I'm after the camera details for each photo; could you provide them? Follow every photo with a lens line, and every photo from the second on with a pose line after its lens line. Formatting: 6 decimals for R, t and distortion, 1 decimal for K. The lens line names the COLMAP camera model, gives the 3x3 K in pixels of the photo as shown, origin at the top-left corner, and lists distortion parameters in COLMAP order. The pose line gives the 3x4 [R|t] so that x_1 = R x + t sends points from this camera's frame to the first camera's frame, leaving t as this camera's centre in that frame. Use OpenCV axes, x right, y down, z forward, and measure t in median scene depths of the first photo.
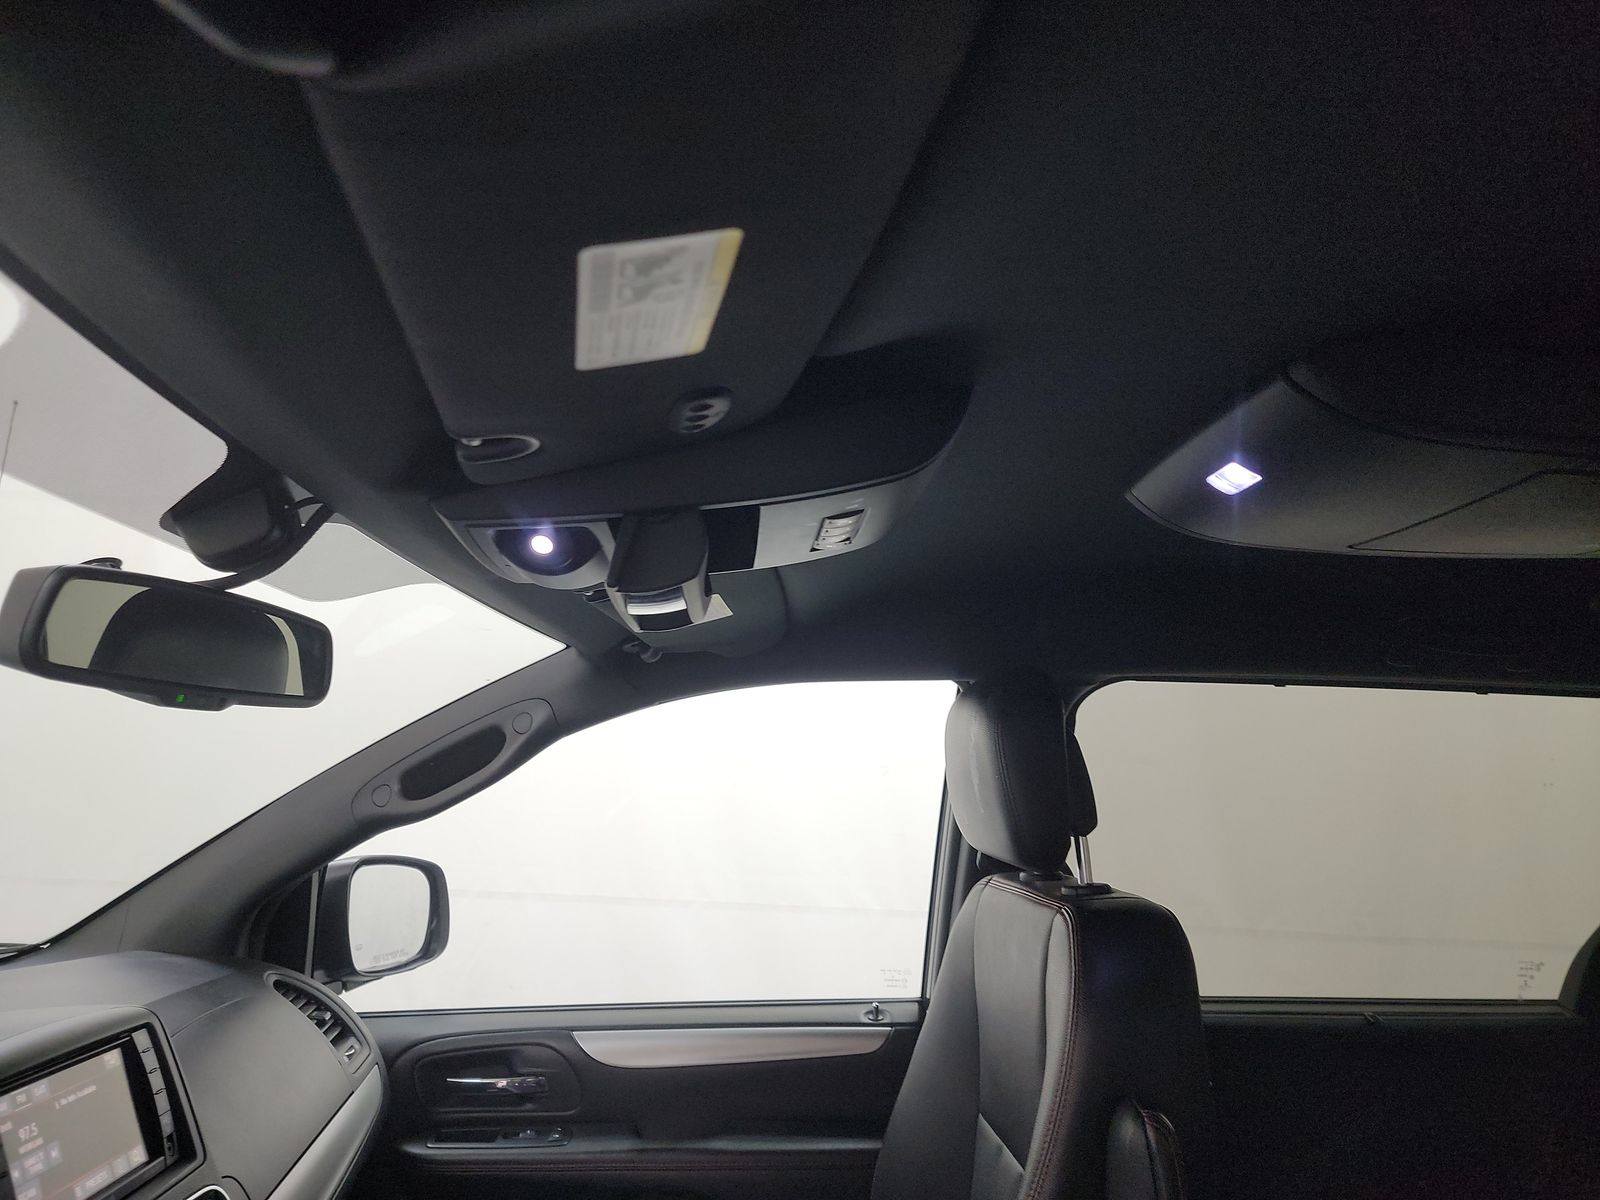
lens RADIAL K [[1119.8, 0, 794.5], [0, 1119.8, 608.5], [0, 0, 1]] dist [0.058515, -0.039122]
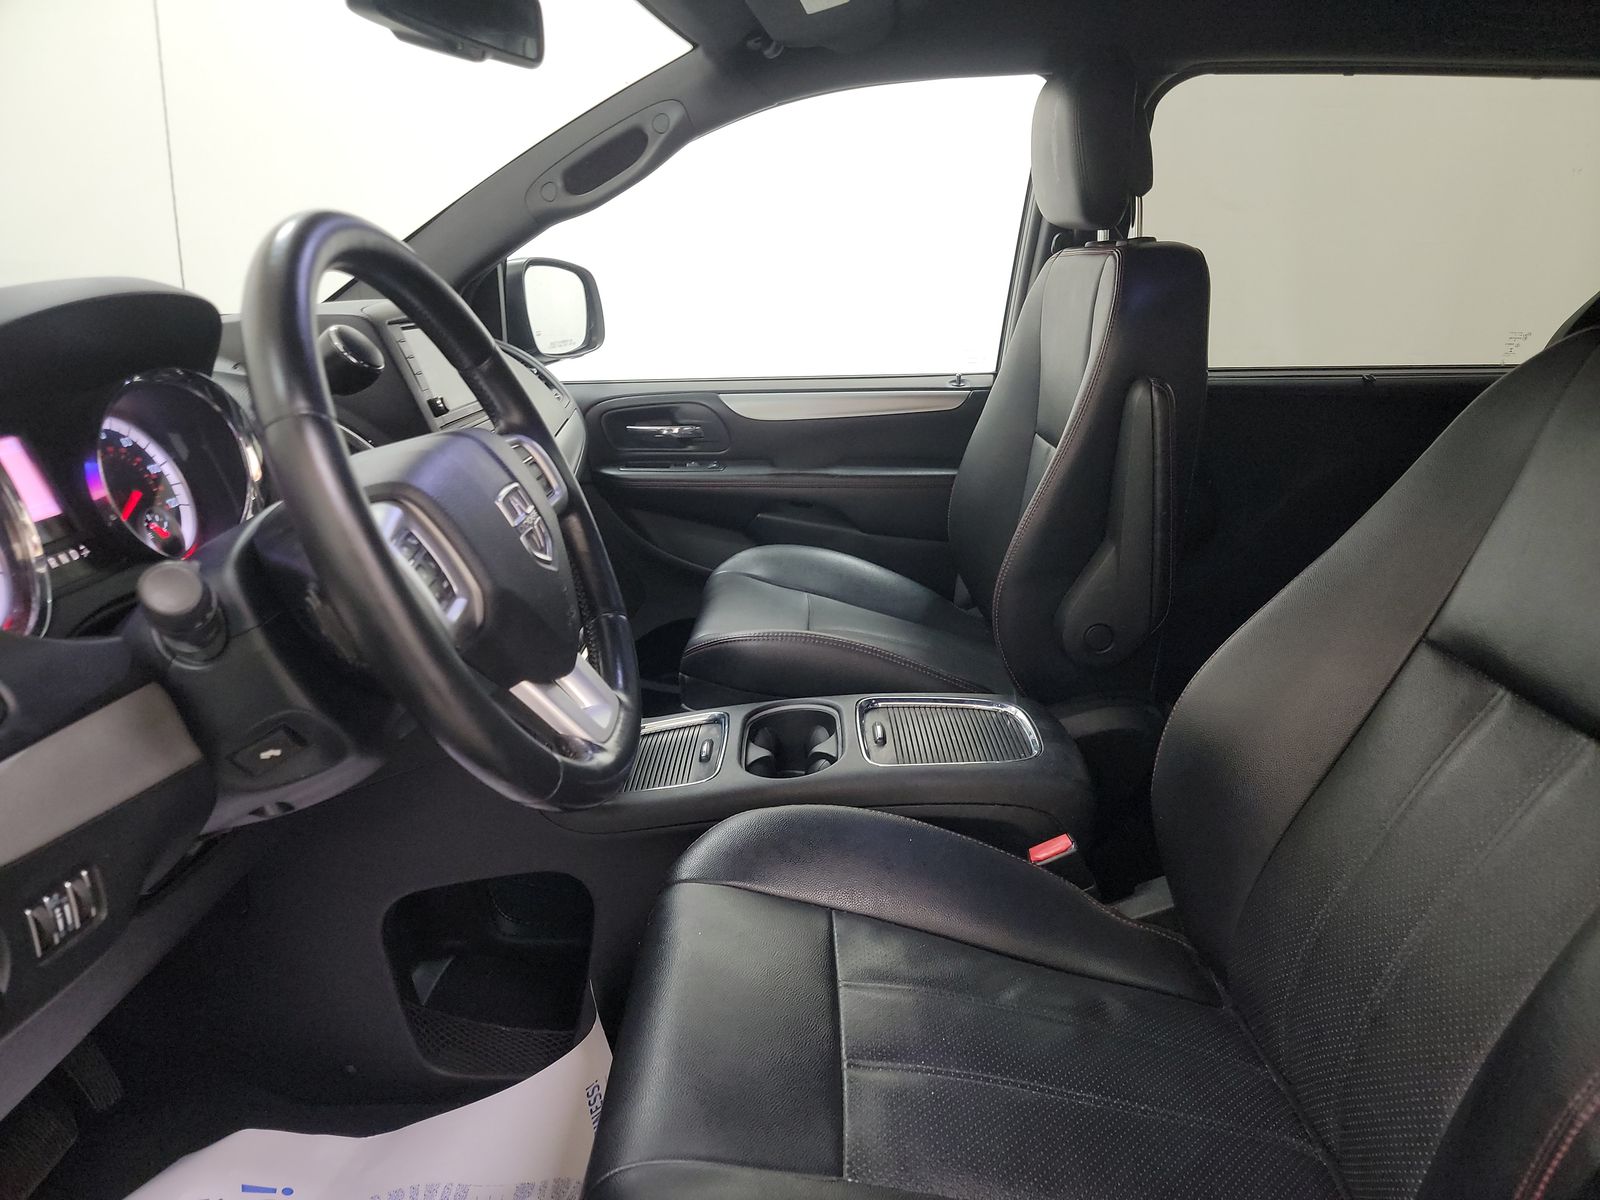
lens RADIAL K [[1105.8, 0, 813.4], [0, 1105.8, 621.0], [0, 0, 1]] dist [0.073238, -0.060298]
pose [[0.998575, 0.008389, -0.052695, -0.022432], [0.015929, 0.895658, 0.444459, 0.051218], [0.050925, -0.444665, 0.894248, -0.237251]]
